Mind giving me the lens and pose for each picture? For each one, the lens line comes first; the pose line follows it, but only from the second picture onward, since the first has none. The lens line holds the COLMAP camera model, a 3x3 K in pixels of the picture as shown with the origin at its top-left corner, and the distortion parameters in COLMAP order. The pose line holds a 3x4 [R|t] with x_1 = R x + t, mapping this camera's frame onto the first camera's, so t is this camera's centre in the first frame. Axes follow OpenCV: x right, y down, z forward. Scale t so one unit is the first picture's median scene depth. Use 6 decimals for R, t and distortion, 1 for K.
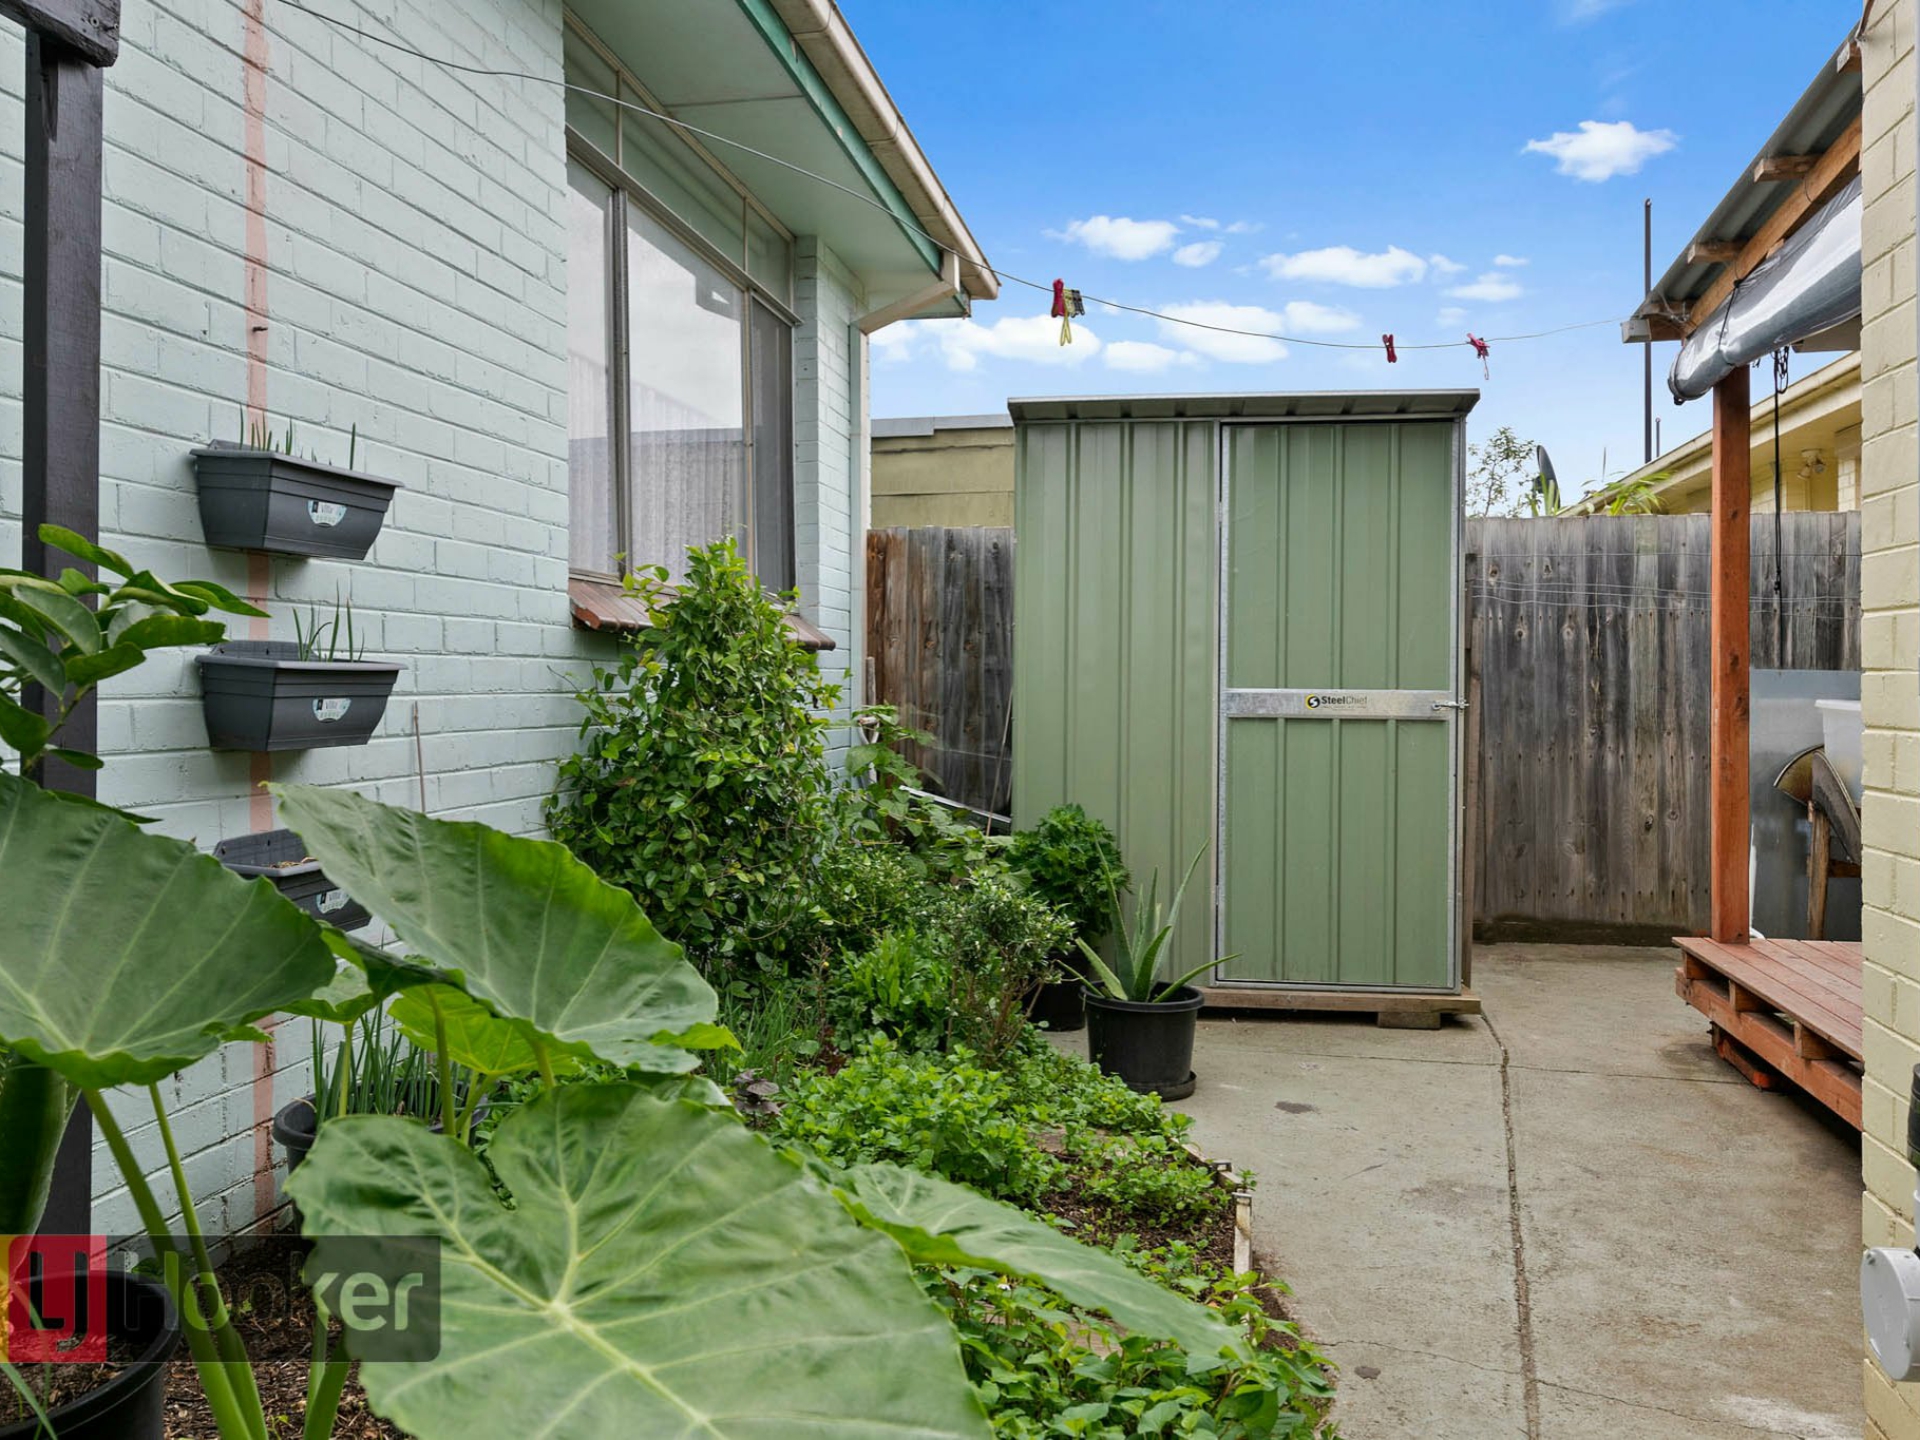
lens RADIAL K [[1435.6, 0, 961.5], [0, 1435.6, 708.3], [0, 0, 1]] dist [-0.008589, -0.001279]
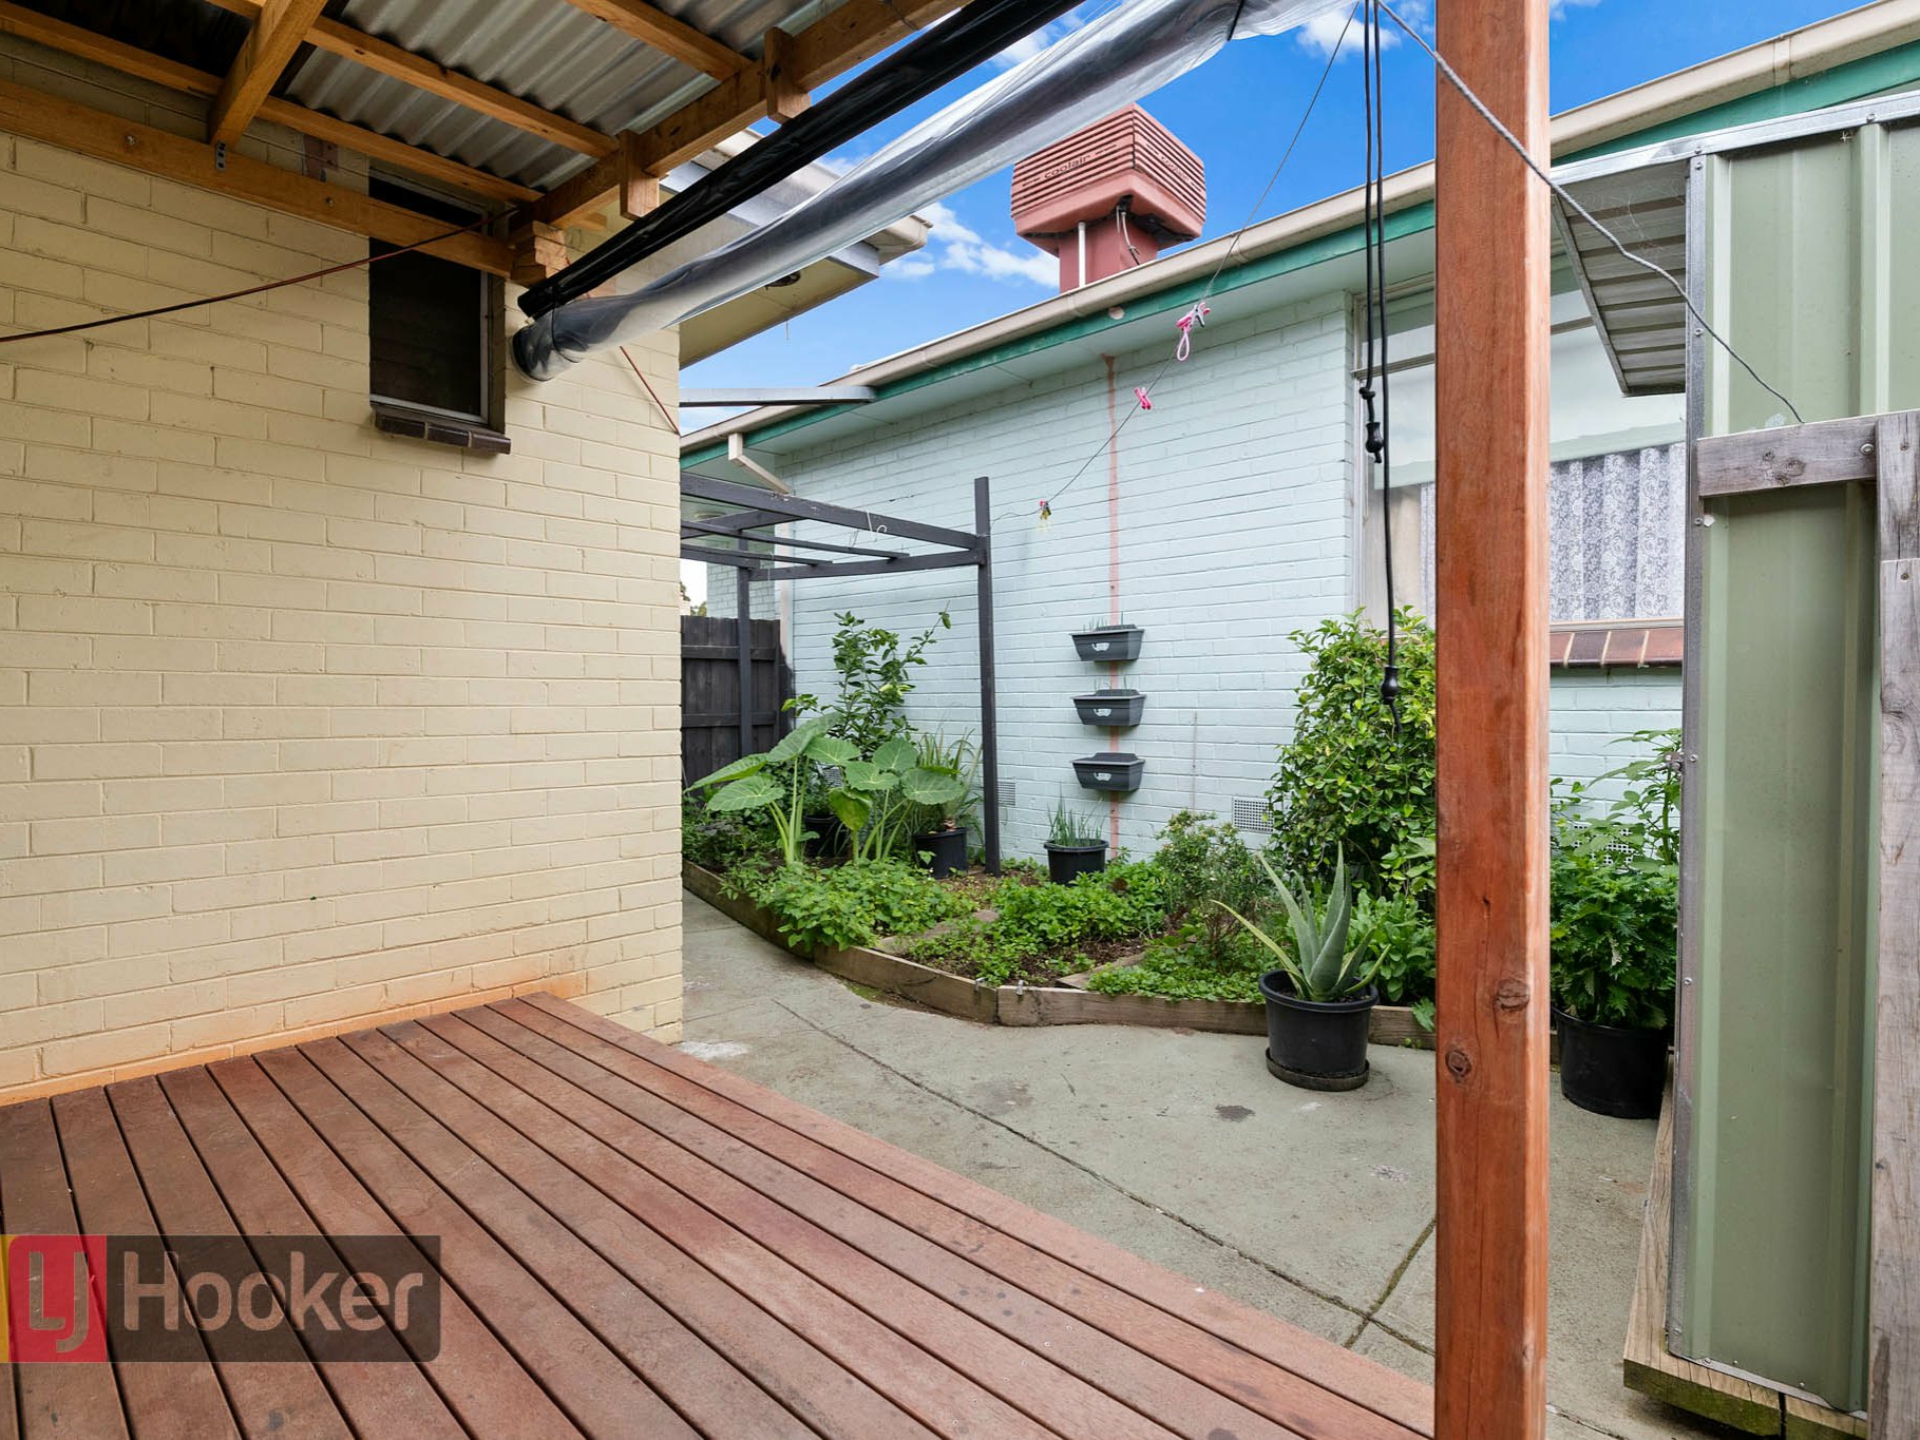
lens RADIAL K [[974.6, 0, 959.0], [0, 974.6, 714.5], [0, 0, 1]] dist [-0.001390, -0.000046]
pose [[-0.535413, 0.014237, -0.844471, 1.289069], [-0.012630, 0.999611, 0.024860, -0.037607], [0.844496, 0.023976, -0.535025, 1.658940]]
